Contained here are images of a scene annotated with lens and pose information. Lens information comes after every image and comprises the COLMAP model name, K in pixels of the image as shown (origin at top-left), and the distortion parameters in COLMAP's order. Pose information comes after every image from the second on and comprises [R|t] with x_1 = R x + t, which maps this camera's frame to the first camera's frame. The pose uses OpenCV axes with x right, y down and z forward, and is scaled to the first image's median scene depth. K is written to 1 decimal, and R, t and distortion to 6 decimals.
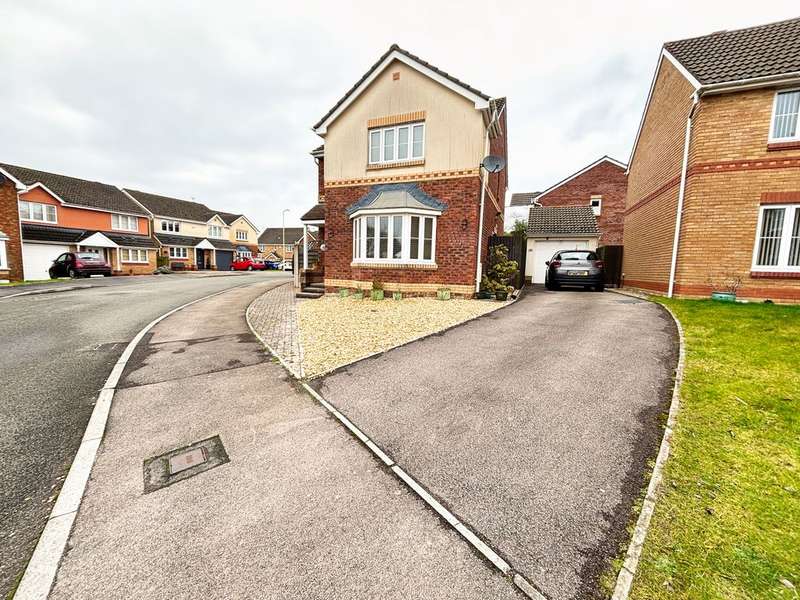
lens RADIAL K [[324.4, 0, 382.9], [0, 324.4, 295.4], [0, 0, 1]] dist [-0.000142, 0.000361]
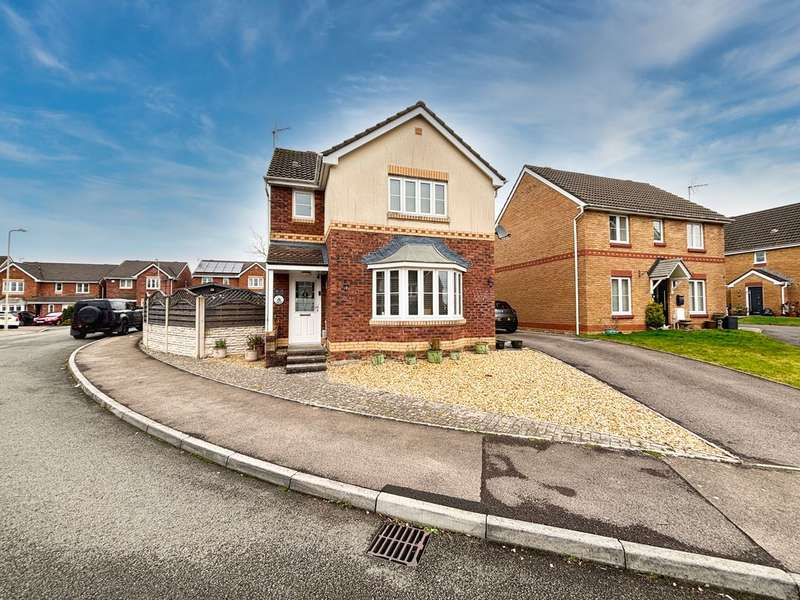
lens RADIAL K [[324.4, 0, 398.9], [0, 324.4, 301.7], [0, 0, 1]] dist [-0.000142, 0.000361]
pose [[0.762748, -0.014720, 0.646529, -0.653022], [0.083626, 0.993592, -0.076036, -0.088813], [-0.641267, 0.112063, 0.759091, 0.346176]]
